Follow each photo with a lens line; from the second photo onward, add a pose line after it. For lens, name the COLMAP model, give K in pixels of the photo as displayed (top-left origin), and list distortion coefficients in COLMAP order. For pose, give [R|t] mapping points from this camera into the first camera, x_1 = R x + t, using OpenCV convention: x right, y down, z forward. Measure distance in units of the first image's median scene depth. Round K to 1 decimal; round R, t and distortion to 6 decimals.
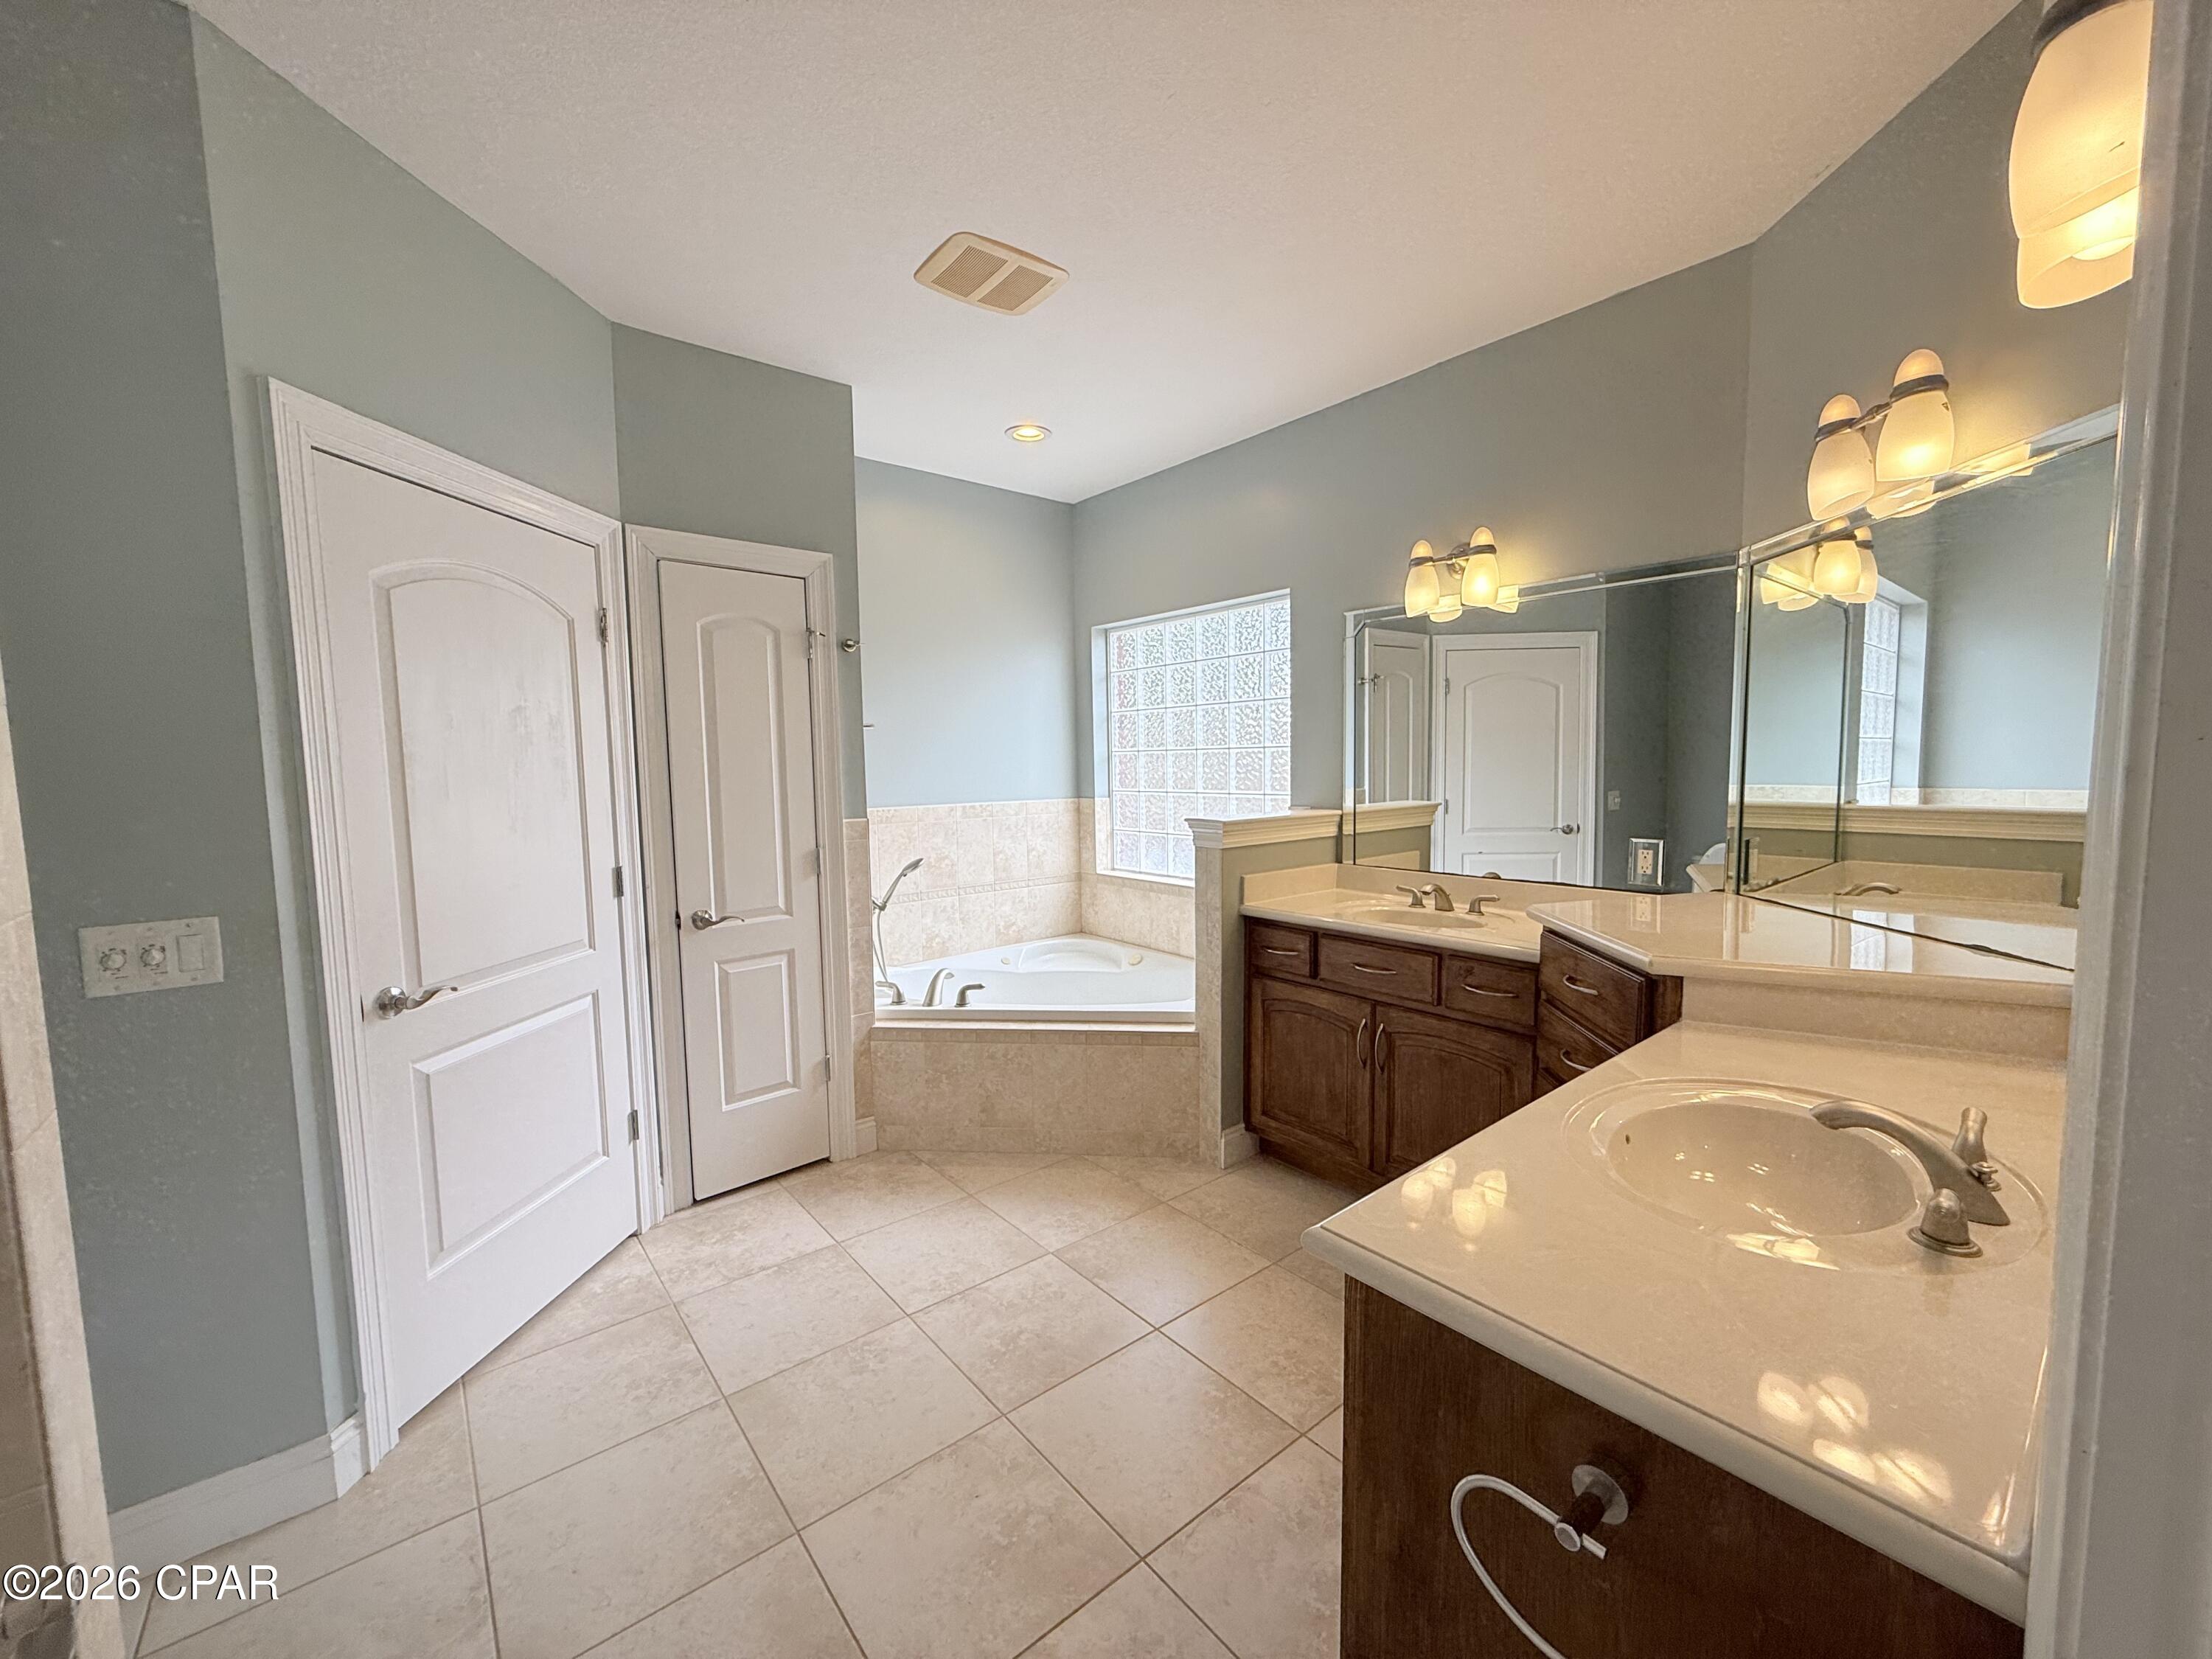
lens RADIAL K [[882.5, 0, 1107.5], [0, 882.5, 834.5], [0, 0, 1]] dist [0.000423, 0.000270]
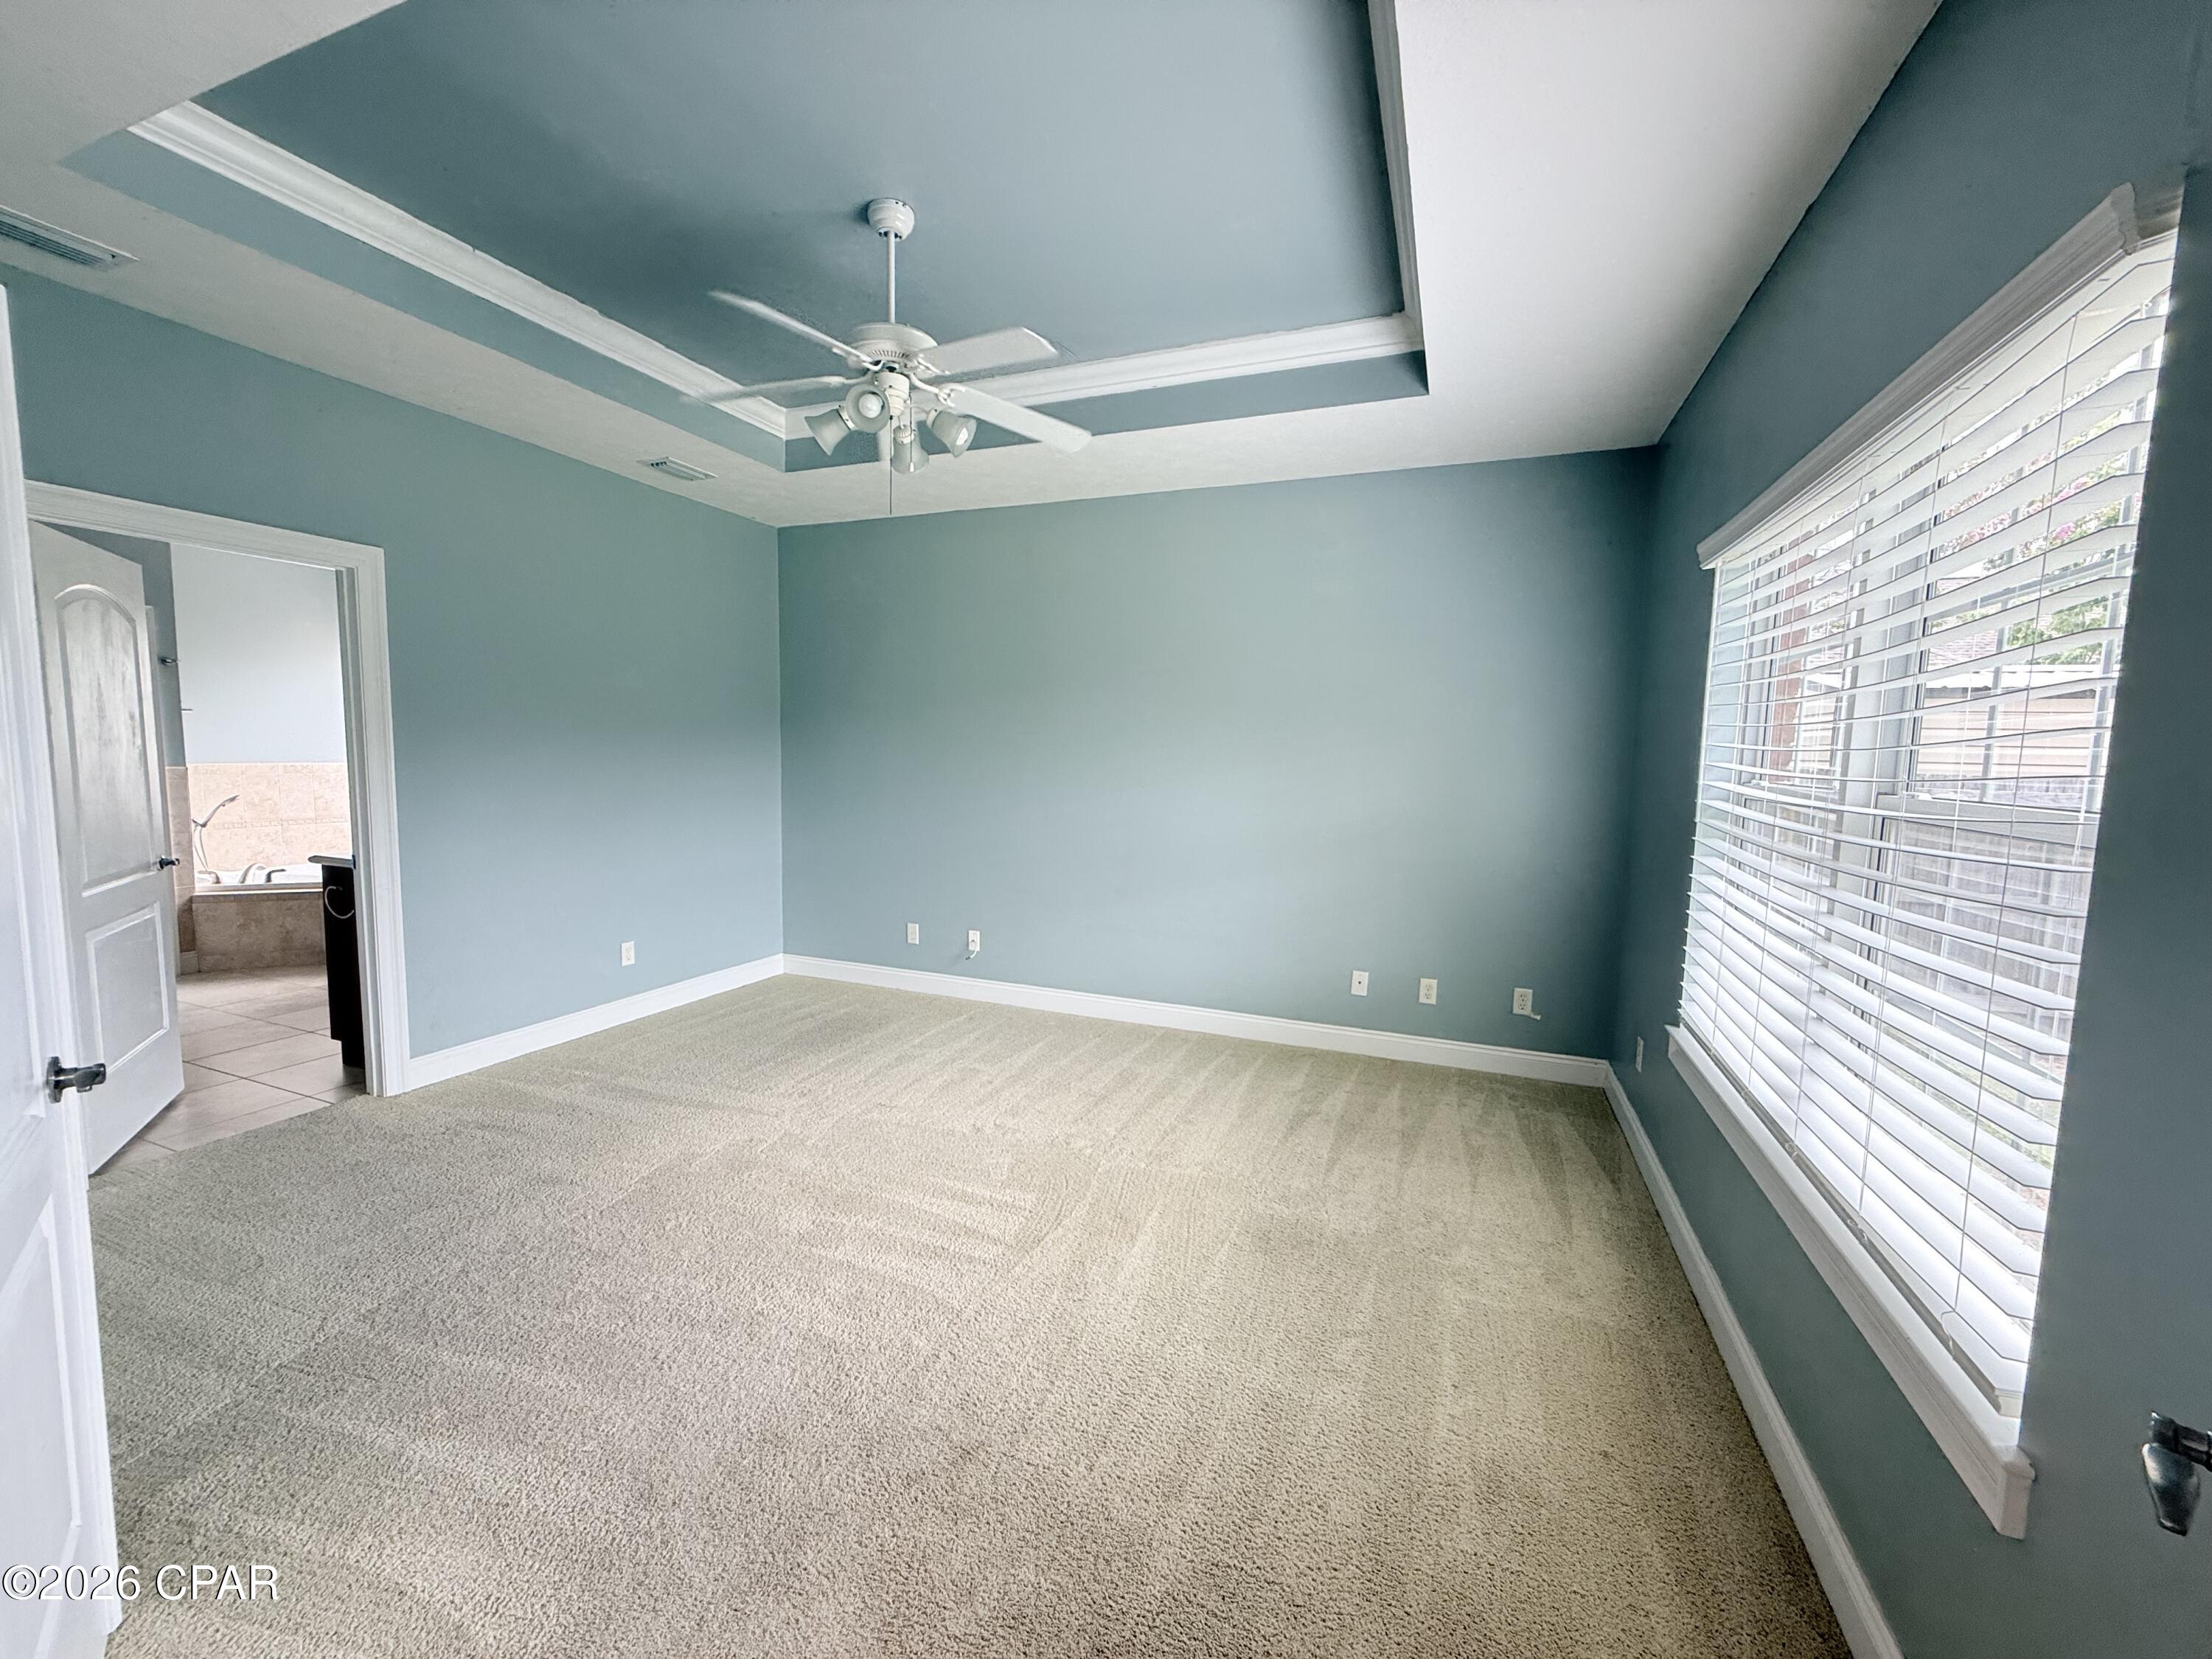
lens RADIAL K [[882.5, 0, 1097.4], [0, 882.5, 832.0], [0, 0, 1]] dist [0.000423, 0.000270]
pose [[0.878984, -0.011172, 0.476720, 0.495679], [0.004794, 0.999882, 0.014594, 0.099407], [-0.476827, -0.010543, 0.878934, -1.432612]]
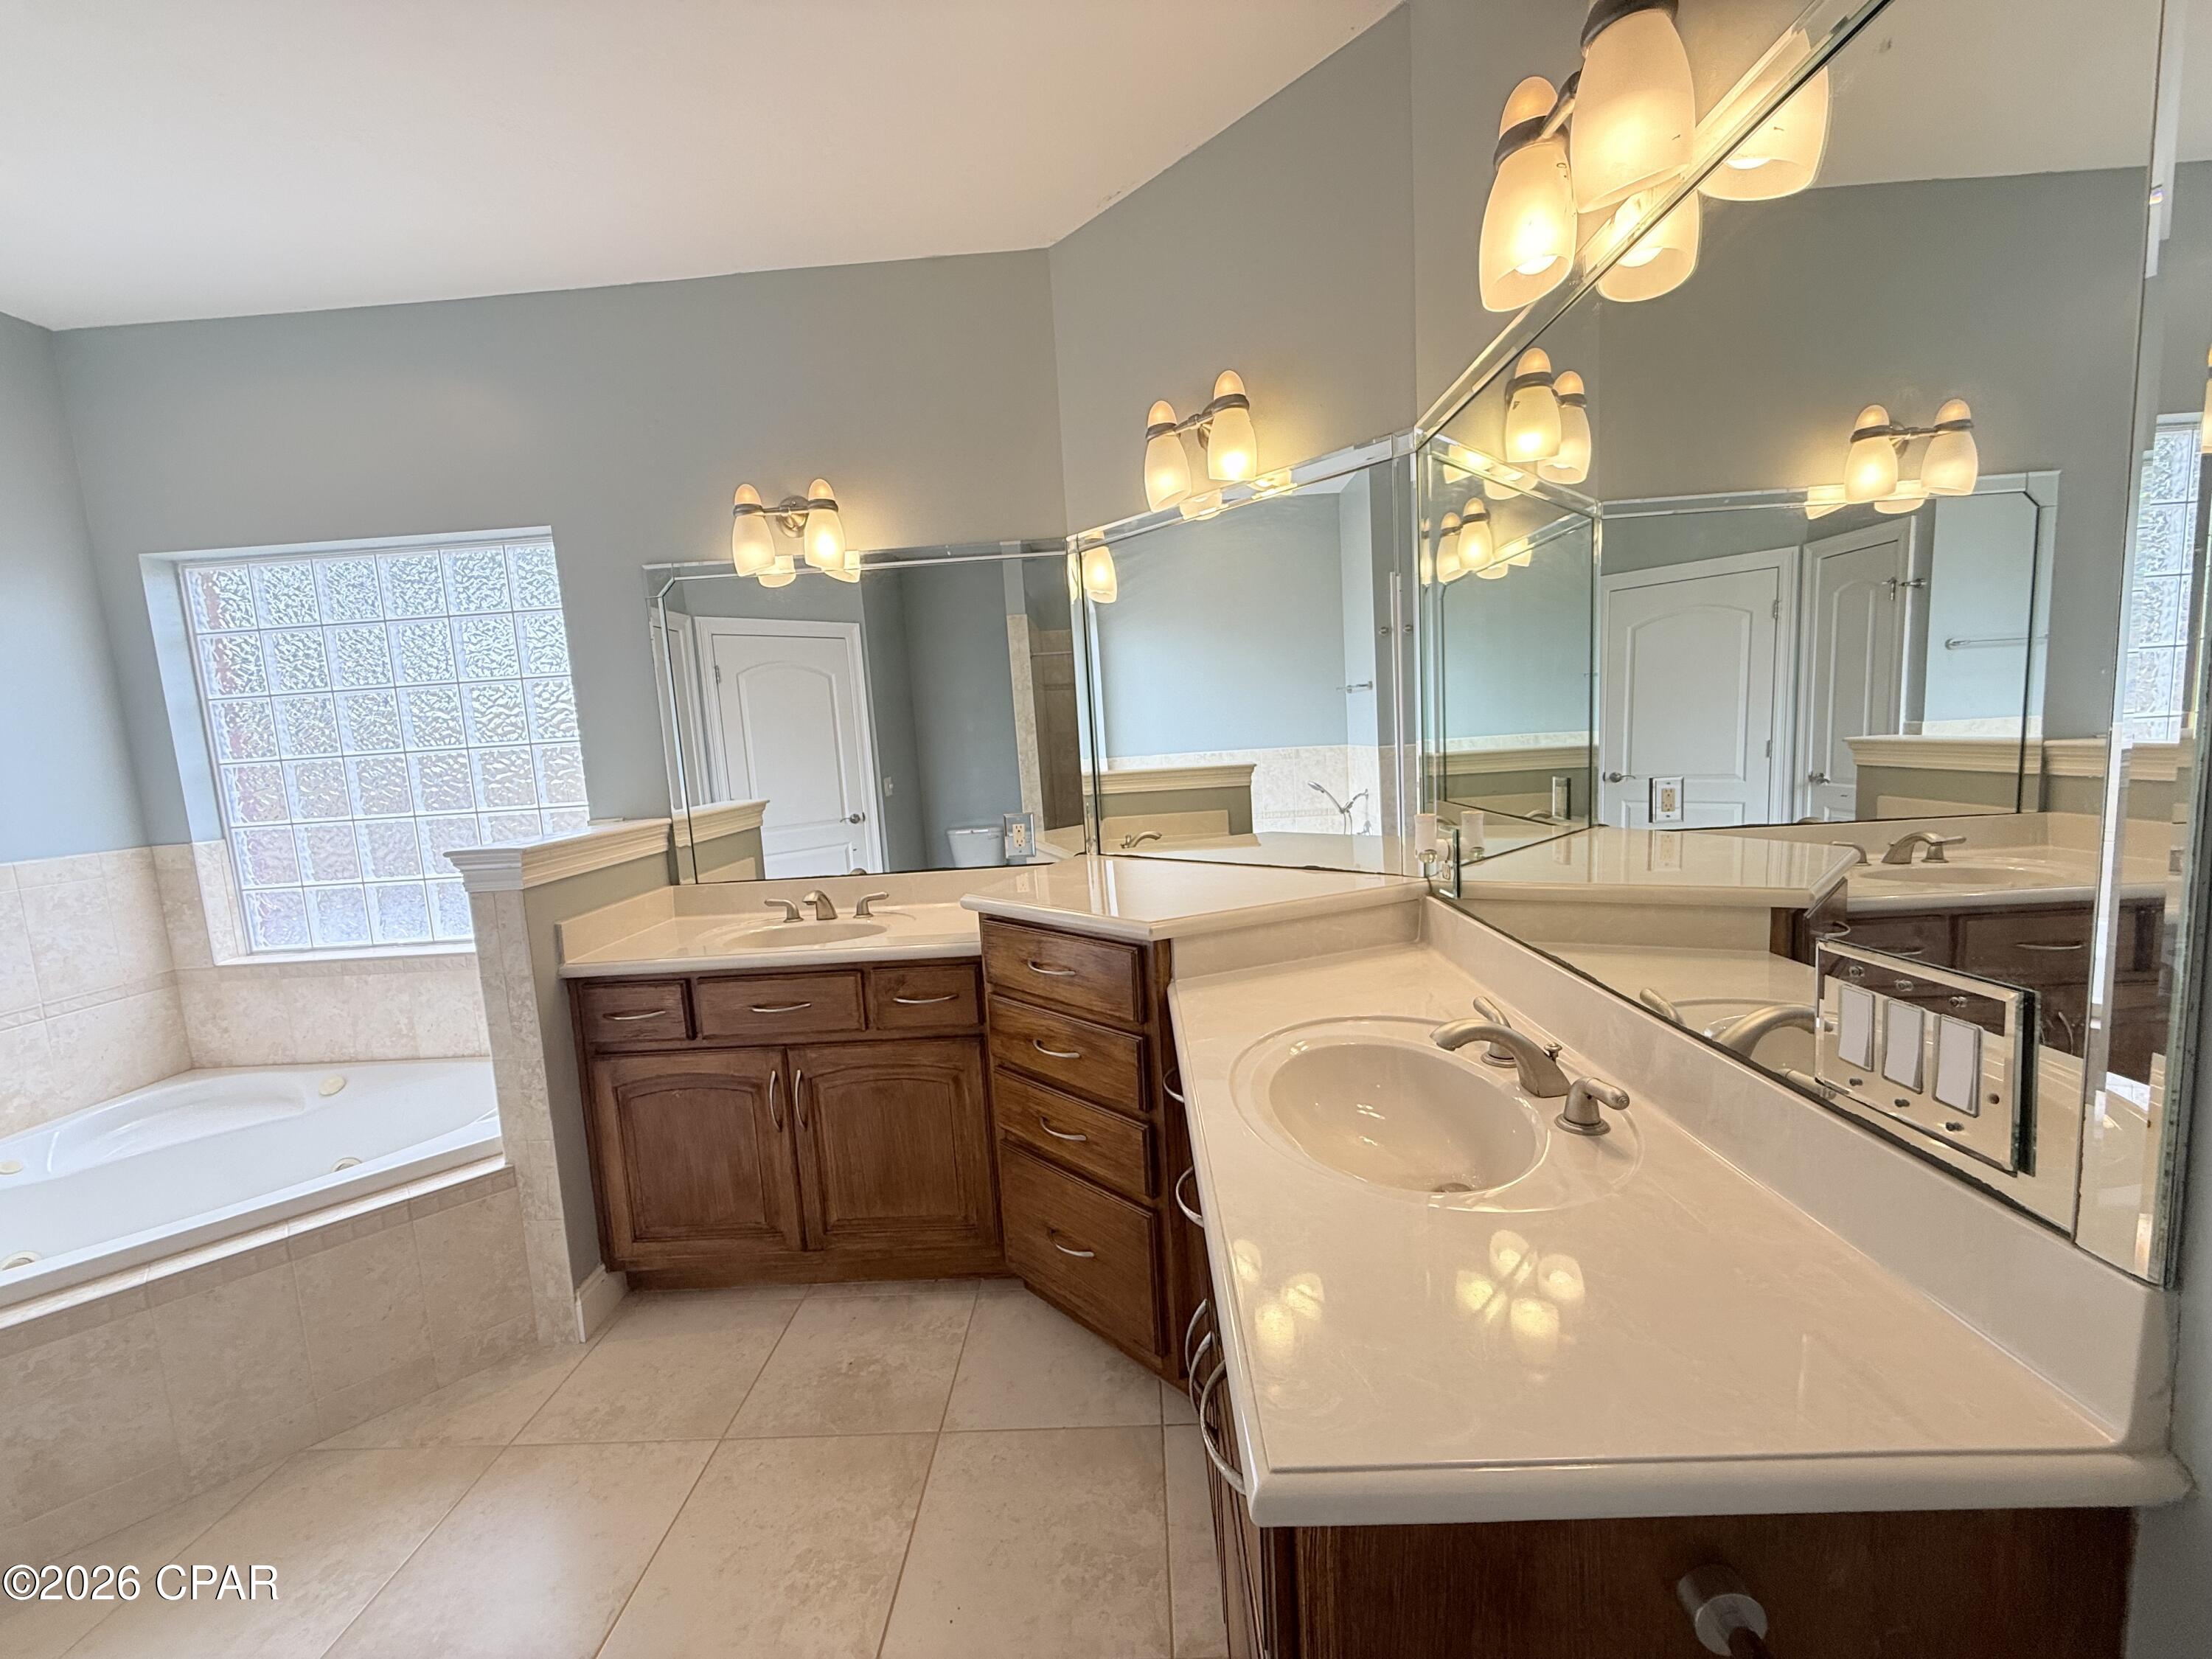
lens RADIAL K [[882.5, 0, 1100.2], [0, 882.5, 832.6], [0, 0, 1]] dist [0.000423, 0.000270]
pose [[0.663247, -0.111053, 0.740115, -0.070942], [0.115052, 0.992304, 0.045791, -0.007109], [-0.739504, 0.054781, 0.670919, 0.205797]]
